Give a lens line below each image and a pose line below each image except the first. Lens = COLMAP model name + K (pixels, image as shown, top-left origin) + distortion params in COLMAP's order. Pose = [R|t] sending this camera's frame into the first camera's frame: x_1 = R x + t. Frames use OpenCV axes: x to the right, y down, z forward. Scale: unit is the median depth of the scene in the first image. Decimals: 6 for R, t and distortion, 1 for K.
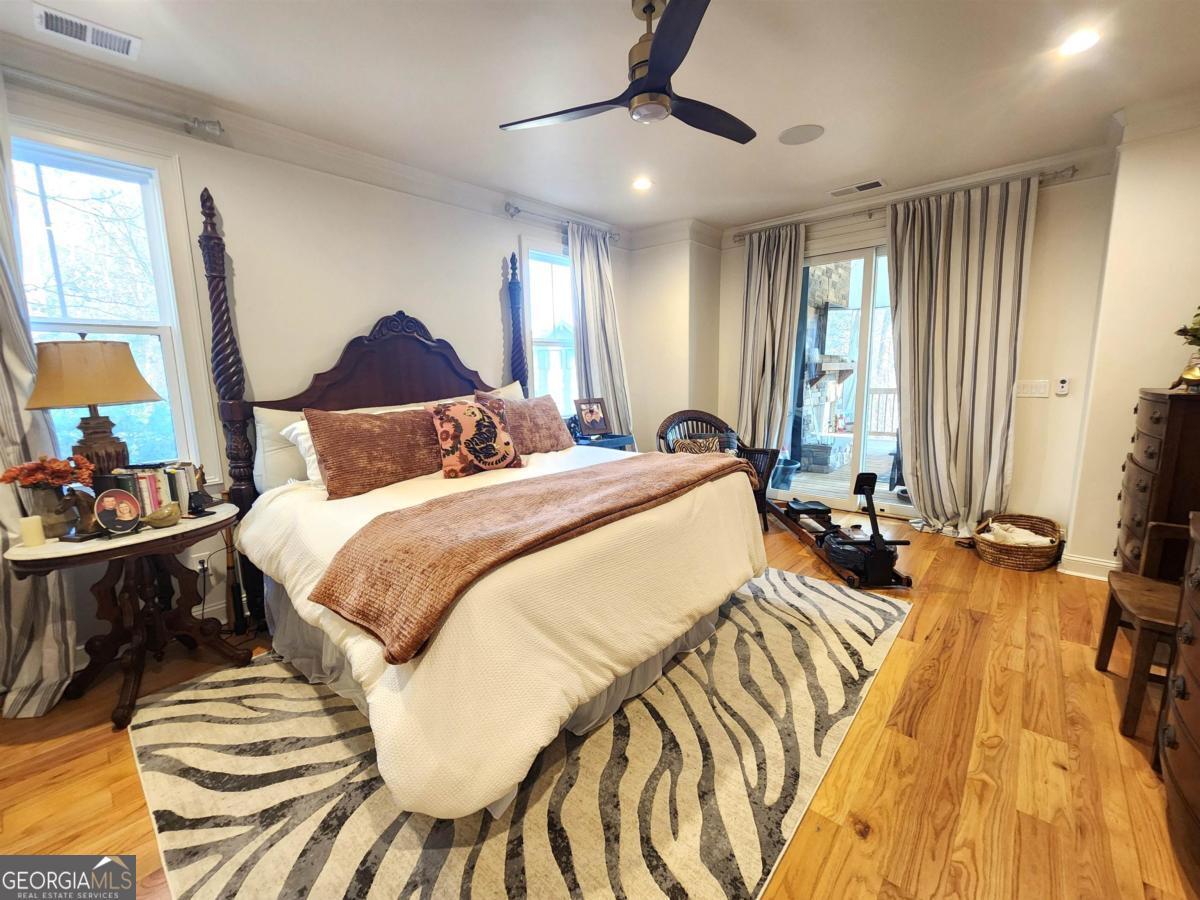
lens RADIAL K [[497.3, 0, 604.6], [0, 497.3, 448.3], [0, 0, 1]] dist [0.000989, -0.000061]
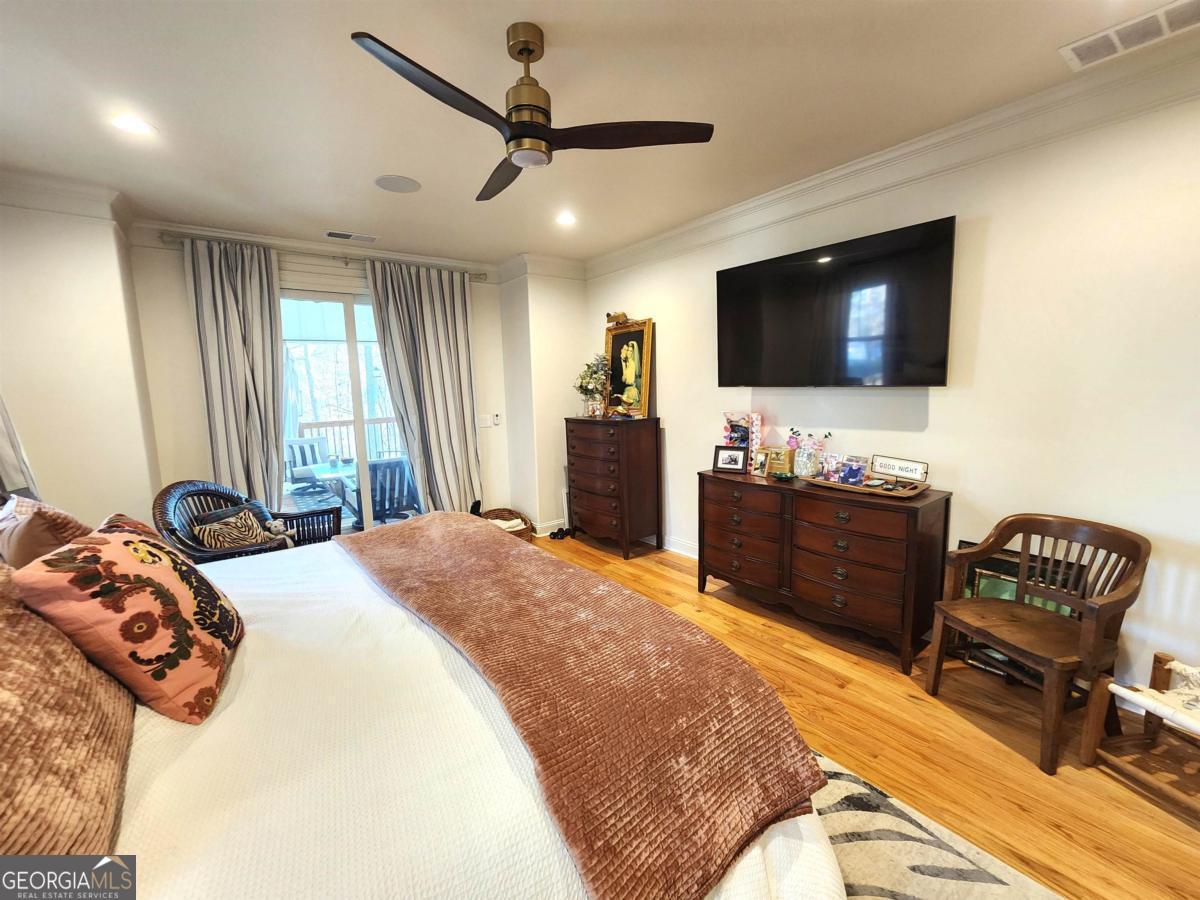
lens RADIAL K [[497.3, 0, 604.6], [0, 497.3, 448.3], [0, 0, 1]] dist [0.000989, -0.000061]
pose [[0.162444, -0.114213, 0.980085, -0.459404], [0.181027, 0.979869, 0.084183, -0.095205], [-0.969970, 0.163747, 0.179850, 0.401288]]
